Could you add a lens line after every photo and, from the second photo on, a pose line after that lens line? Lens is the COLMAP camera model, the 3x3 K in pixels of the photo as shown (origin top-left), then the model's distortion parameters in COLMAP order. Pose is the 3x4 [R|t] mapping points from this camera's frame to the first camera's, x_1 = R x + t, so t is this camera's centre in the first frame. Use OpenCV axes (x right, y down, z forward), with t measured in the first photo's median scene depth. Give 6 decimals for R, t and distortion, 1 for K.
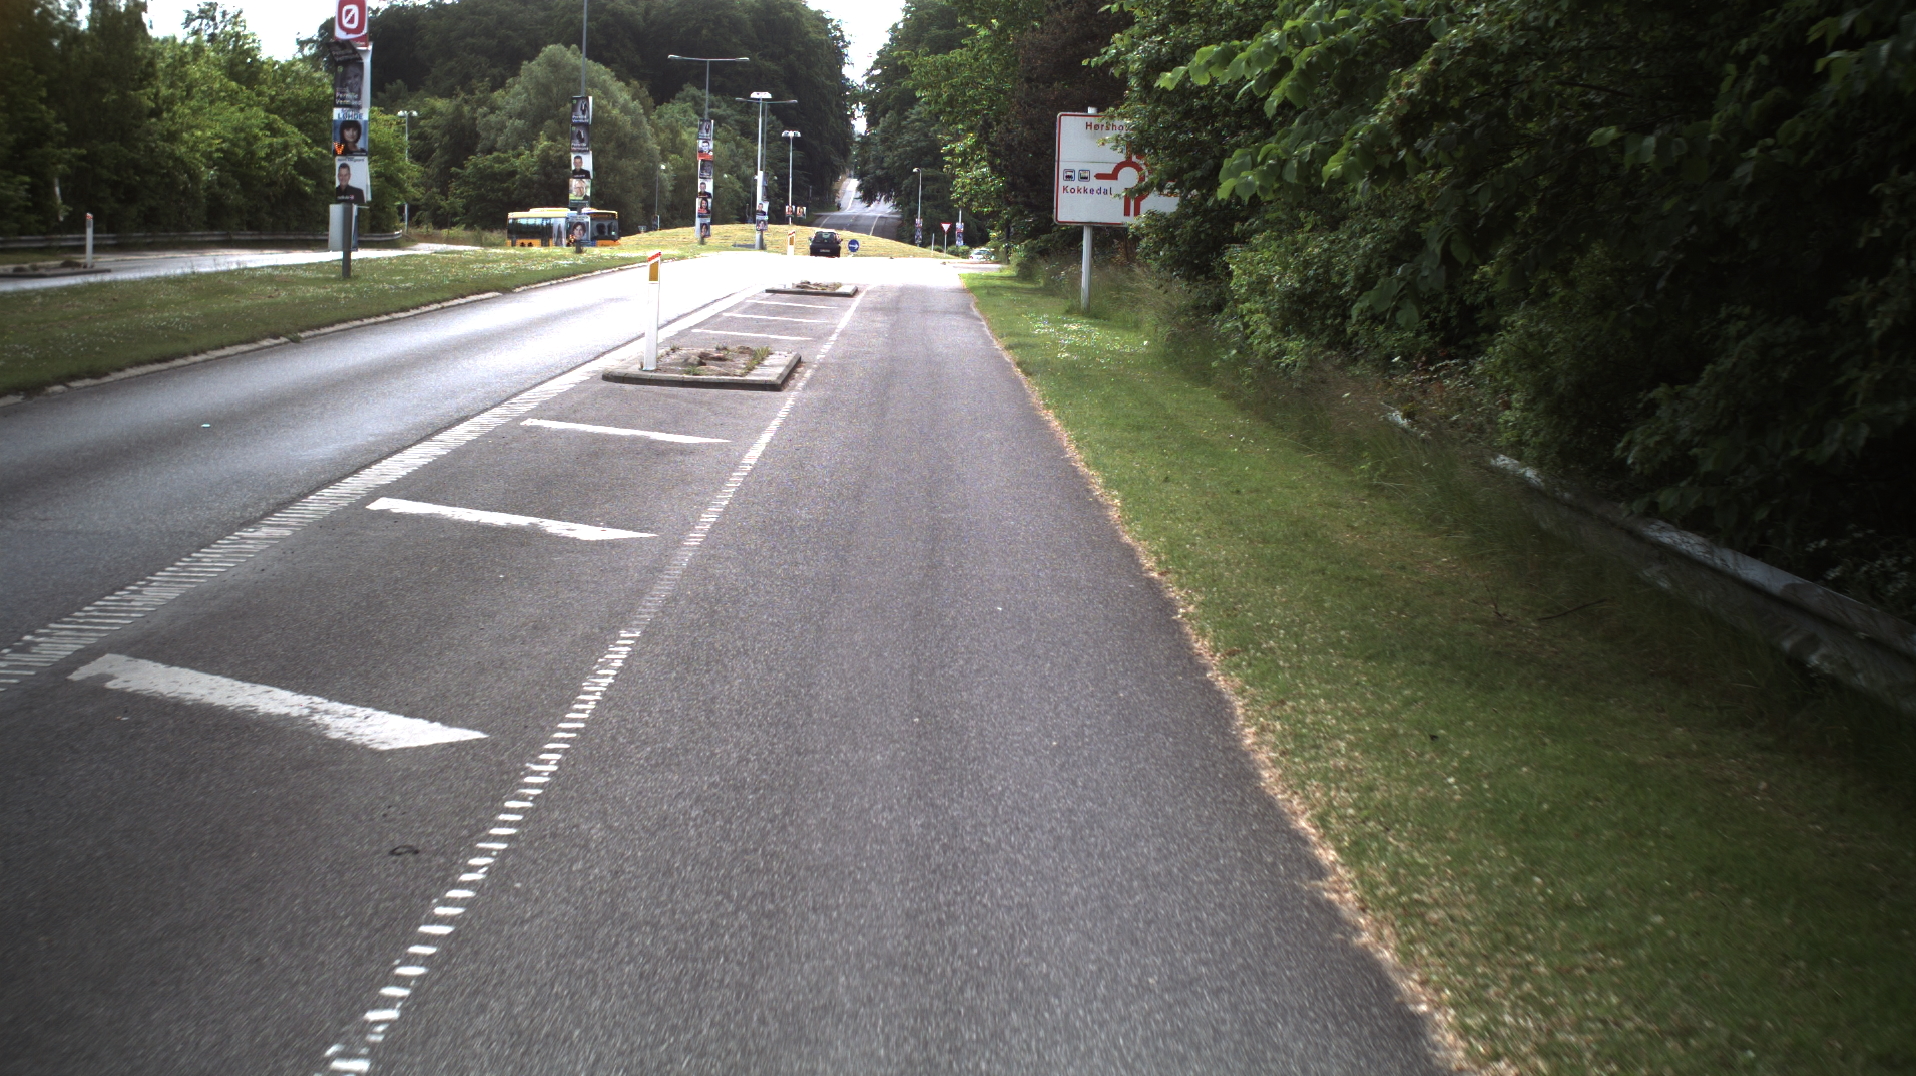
lens RADIAL K [[1908.6, 0, 955.9], [0, 1908.6, 530.5], [0, 0, 1]] dist [-0.075935, 0.009615]
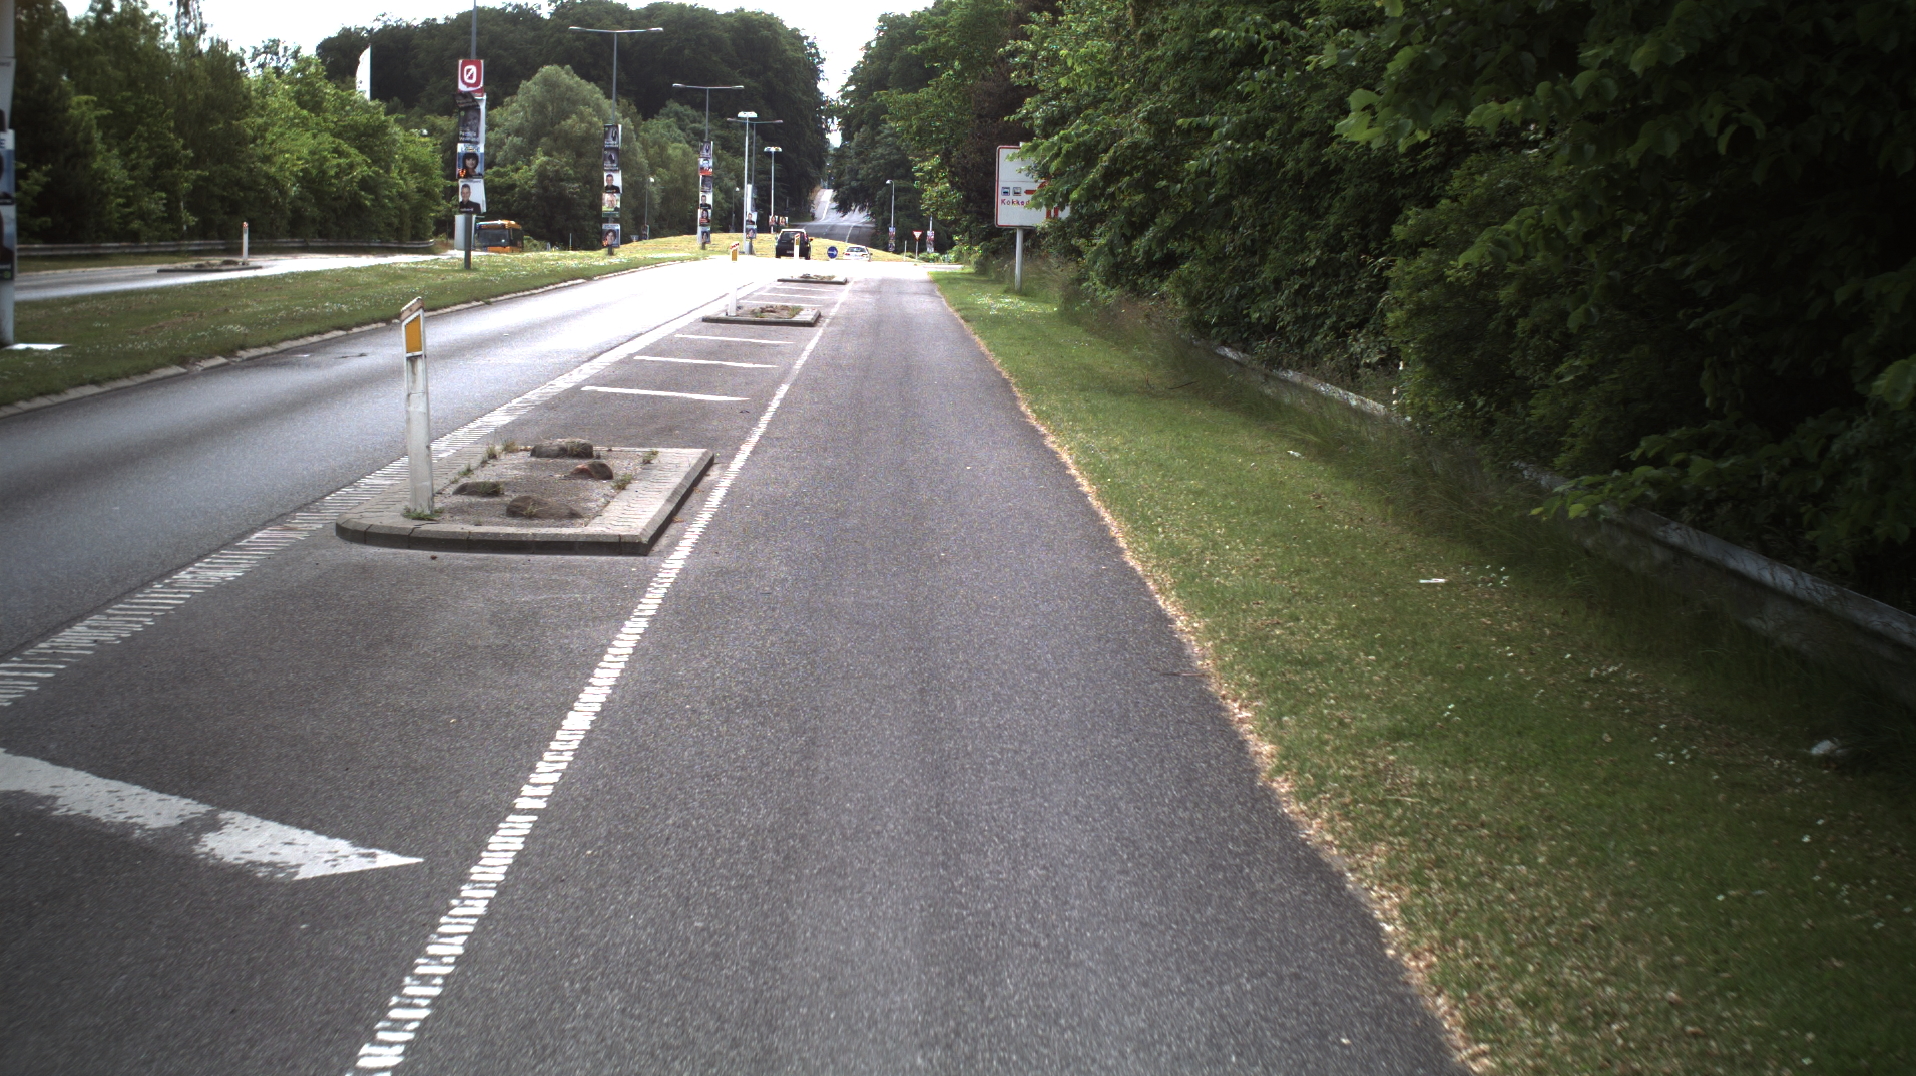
lens RADIAL K [[1909.5, 0, 949.2], [0, 1909.5, 546.5], [0, 0, 1]] dist [-0.068339, -0.003114]
pose [[0.999932, -0.005956, 0.010000, 0.002228], [0.005925, 0.999978, 0.003133, 0.035328], [-0.010018, -0.003074, 0.999945, -0.204098]]
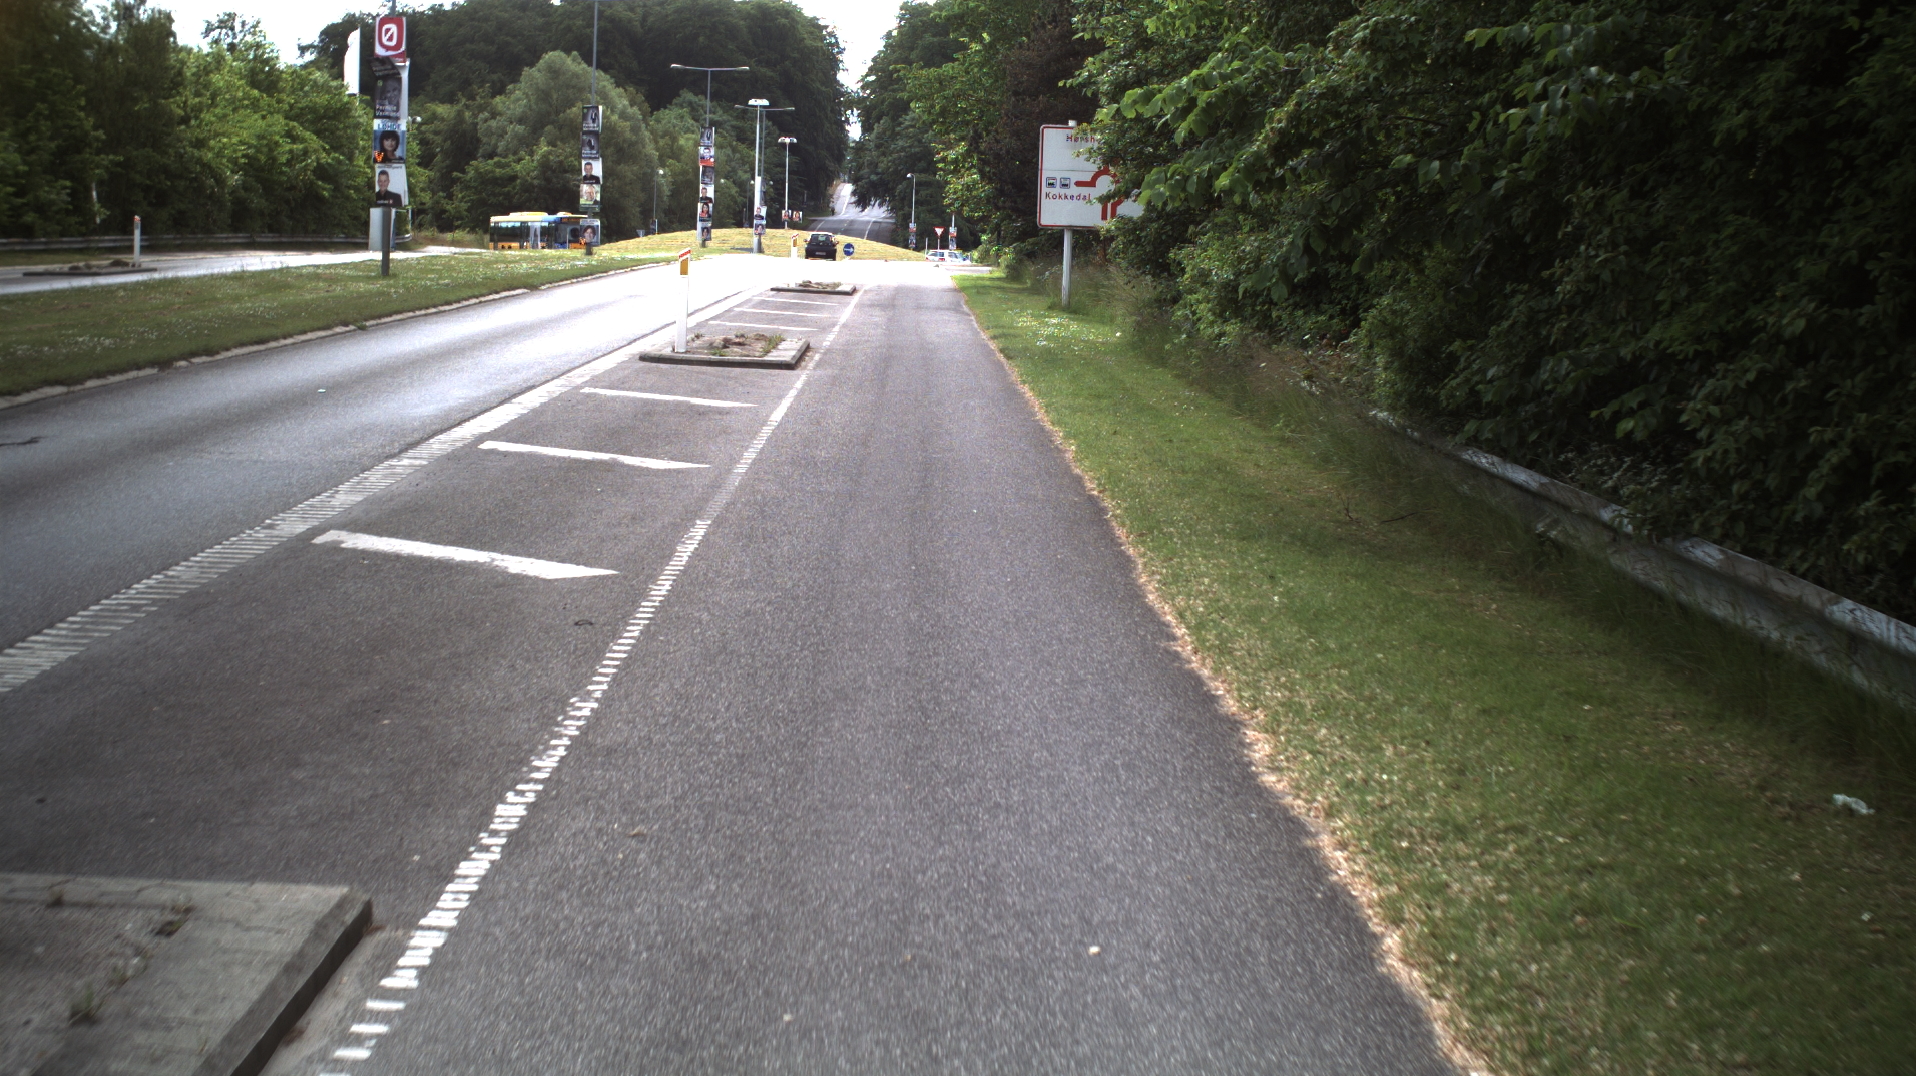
lens RADIAL K [[1908.6, 0, 955.9], [0, 1908.6, 530.5], [0, 0, 1]] dist [-0.075935, 0.009615]
pose [[0.999993, 0.001212, 0.003586, 0.000706], [-0.001203, 0.999996, -0.002492, 0.008664], [-0.003589, 0.002488, 0.999990, -0.050562]]
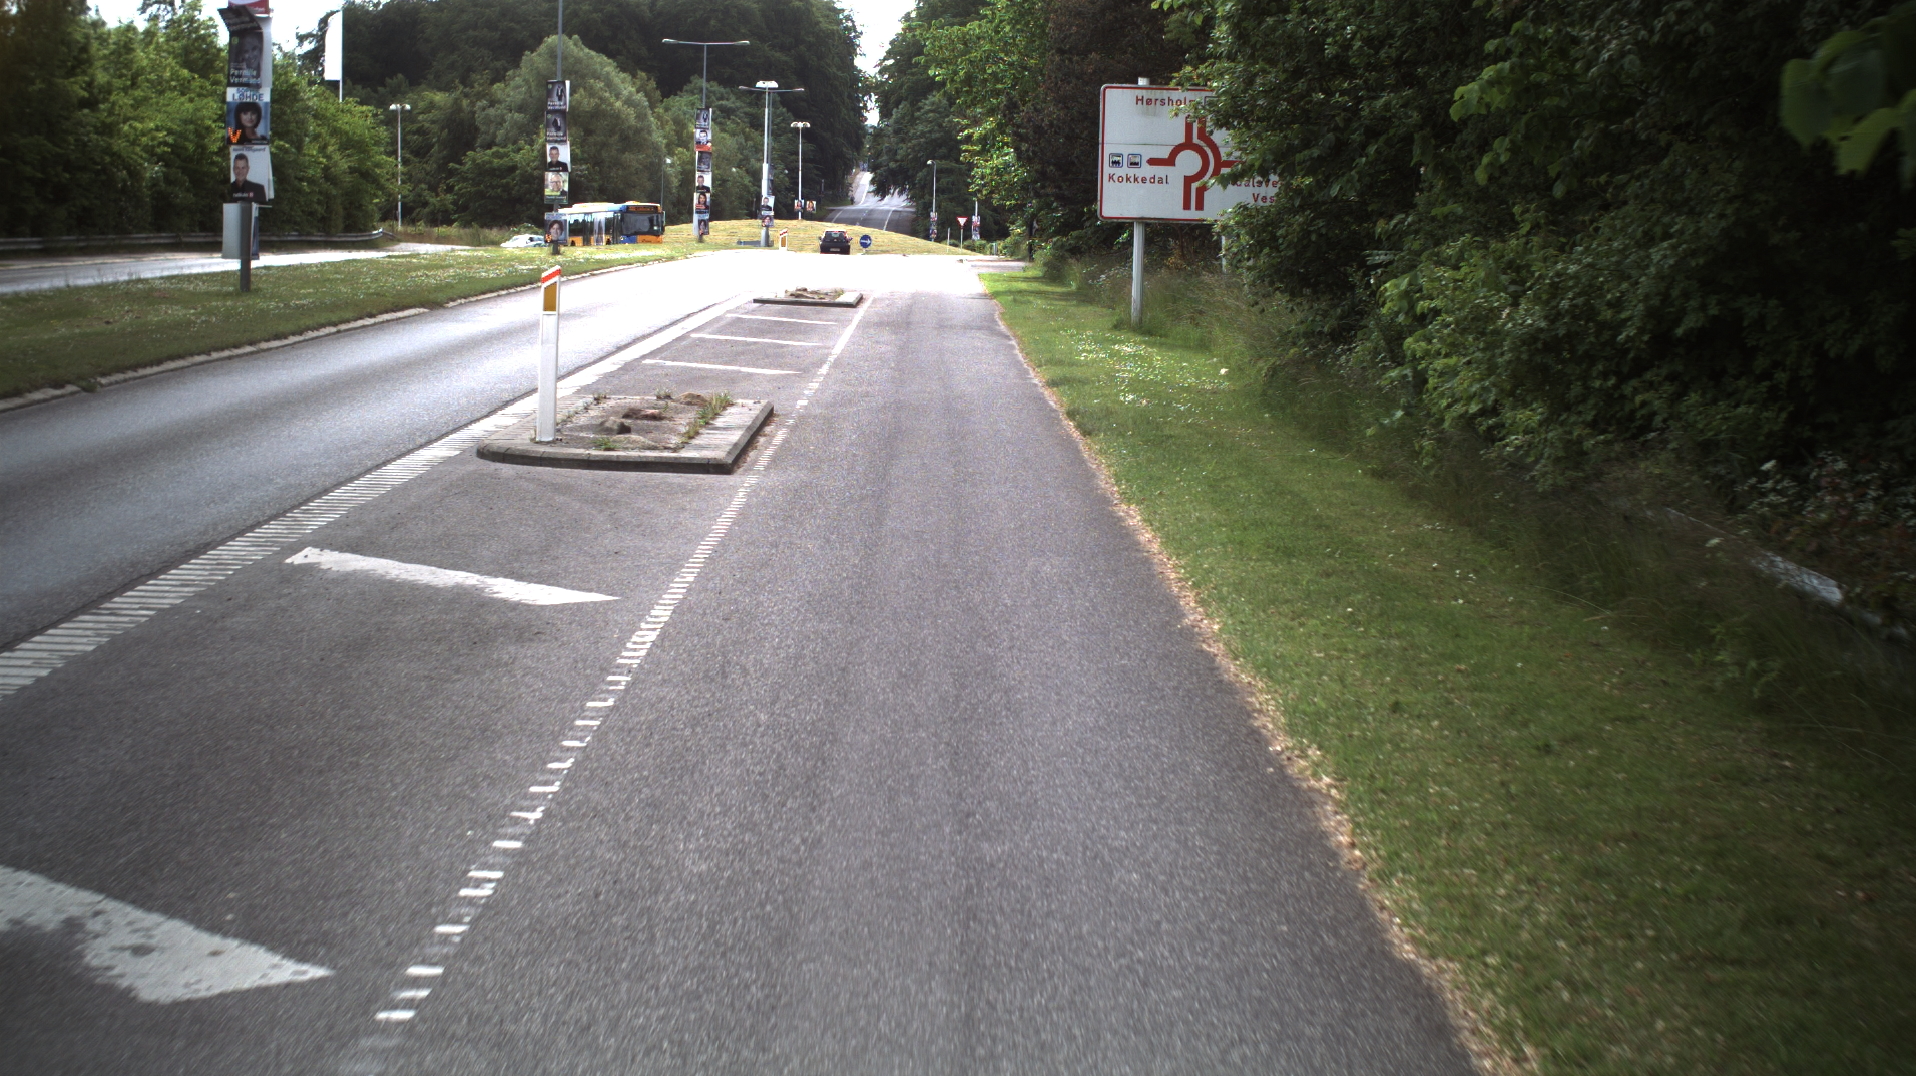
lens RADIAL K [[1908.8, 0, 964.5], [0, 1908.8, 513.6], [0, 0, 1]] dist [-0.075606, -0.000011]
pose [[0.999967, -0.006883, -0.004320, -0.001840], [0.006861, 0.999964, -0.005048, -0.017390], [0.004355, 0.005018, 0.999978, 0.101642]]
